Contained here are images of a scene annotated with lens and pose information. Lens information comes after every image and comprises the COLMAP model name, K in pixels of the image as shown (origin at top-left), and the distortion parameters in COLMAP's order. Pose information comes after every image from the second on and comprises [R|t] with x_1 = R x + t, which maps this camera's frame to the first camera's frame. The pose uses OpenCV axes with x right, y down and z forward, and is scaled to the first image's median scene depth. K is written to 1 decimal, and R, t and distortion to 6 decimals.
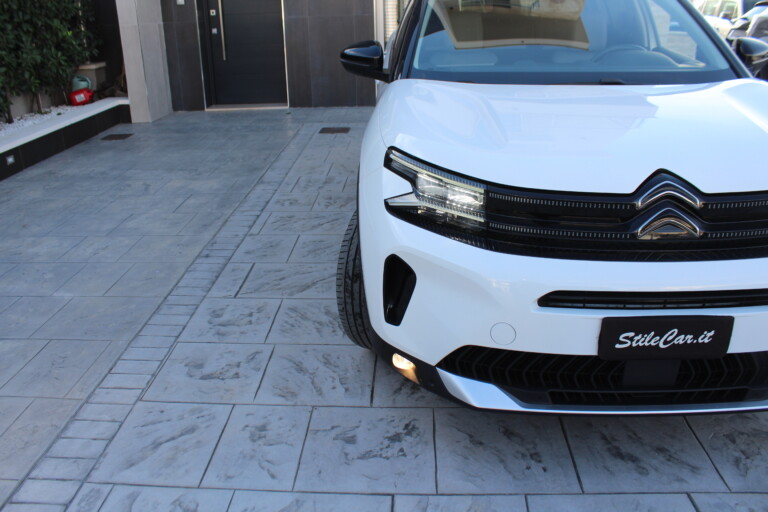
lens RADIAL K [[644.0, 0, 384.0], [0, 644.0, 256.0], [0, 0, 1]] dist [-0.151039, 0.148174]
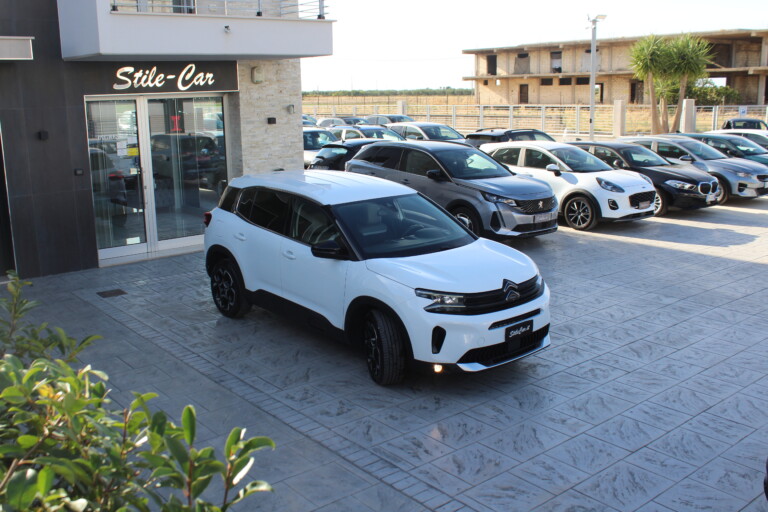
lens RADIAL K [[750.9, 0, 384.0], [0, 750.9, 256.0], [0, 0, 1]] dist [-0.010245, -0.003611]
pose [[0.740965, -0.137769, 0.657259, -1.947424], [0.252510, 0.964063, -0.082591, -0.072462], [-0.622261, 0.227162, 0.749125, -1.166513]]
